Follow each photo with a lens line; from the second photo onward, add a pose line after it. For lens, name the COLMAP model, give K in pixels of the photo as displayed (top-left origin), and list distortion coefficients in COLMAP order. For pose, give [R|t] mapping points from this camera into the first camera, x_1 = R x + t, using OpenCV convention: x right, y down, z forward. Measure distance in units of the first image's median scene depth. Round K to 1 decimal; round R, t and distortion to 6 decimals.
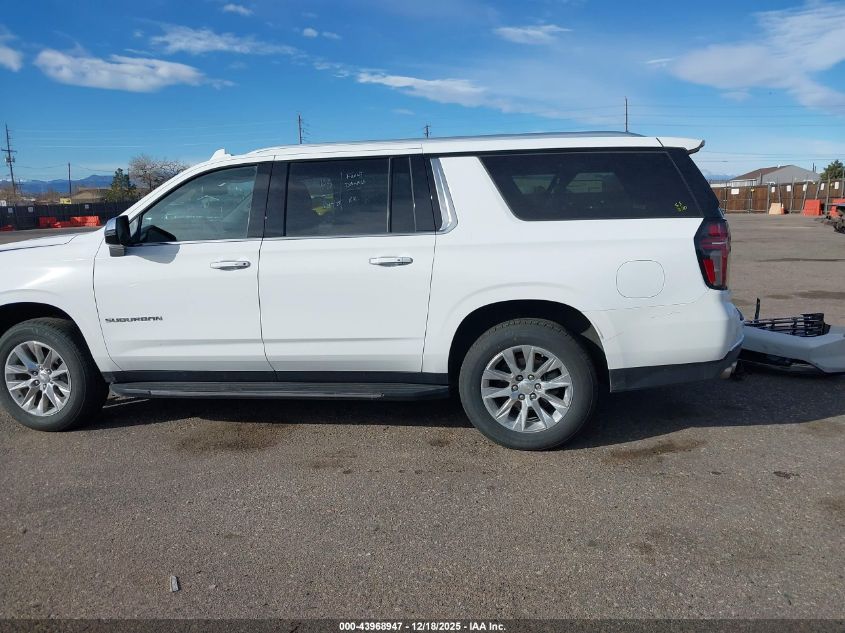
lens RADIAL K [[672.2, 0, 426.5], [0, 672.2, 321.6], [0, 0, 1]] dist [0.001654, 0.011199]
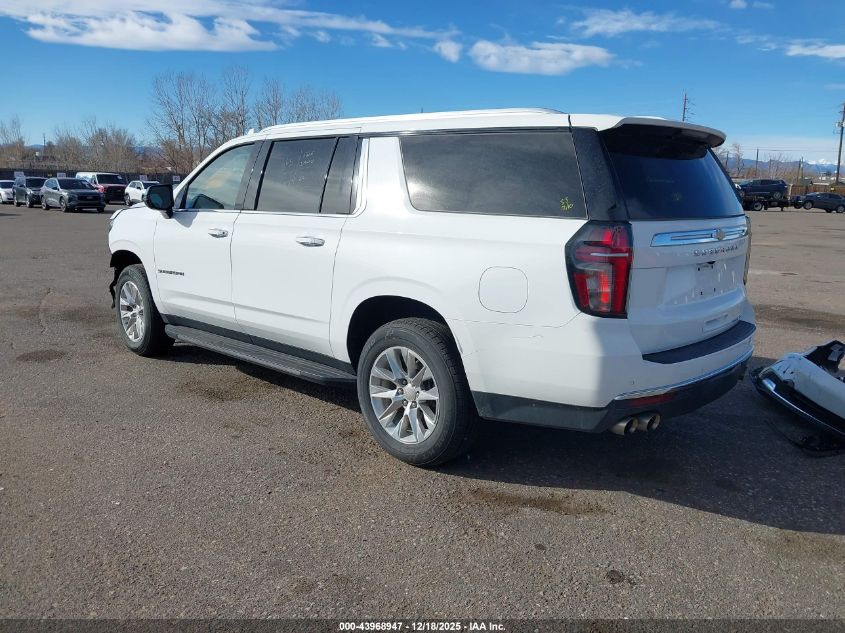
lens RADIAL K [[672.2, 0, 440.4], [0, 672.2, 314.2], [0, 0, 1]] dist [0.001654, 0.011199]
pose [[0.855254, 0.141963, -0.498384, 0.539375], [-0.133730, 0.989631, 0.052406, -0.053020], [0.500656, 0.021828, 0.865371, 0.203987]]
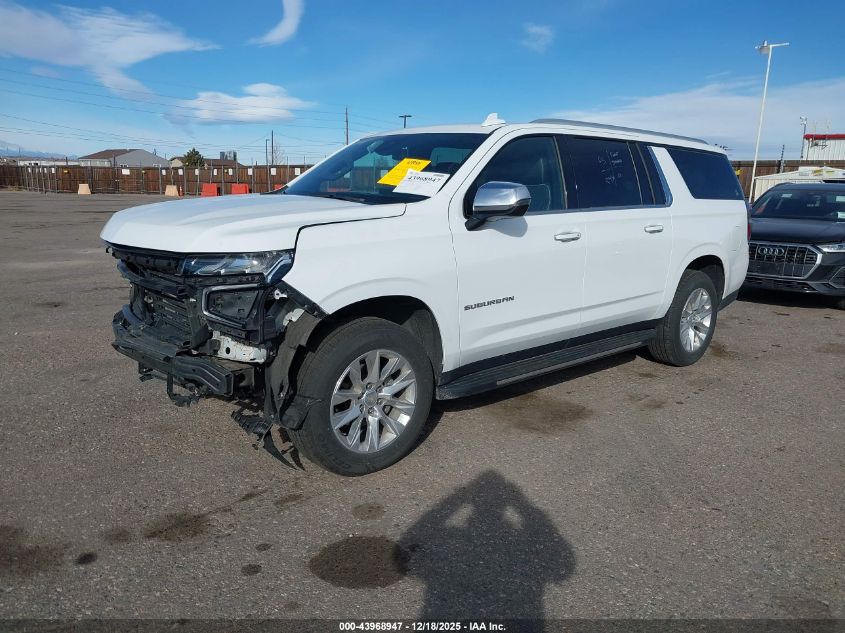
lens RADIAL K [[672.2, 0, 424.9], [0, 672.2, 318.0], [0, 0, 1]] dist [0.001654, 0.011199]
pose [[0.598388, -0.117571, 0.792533, -1.108070], [0.099709, 0.992413, 0.071939, -0.051518], [-0.794978, 0.035975, 0.605571, 0.516805]]
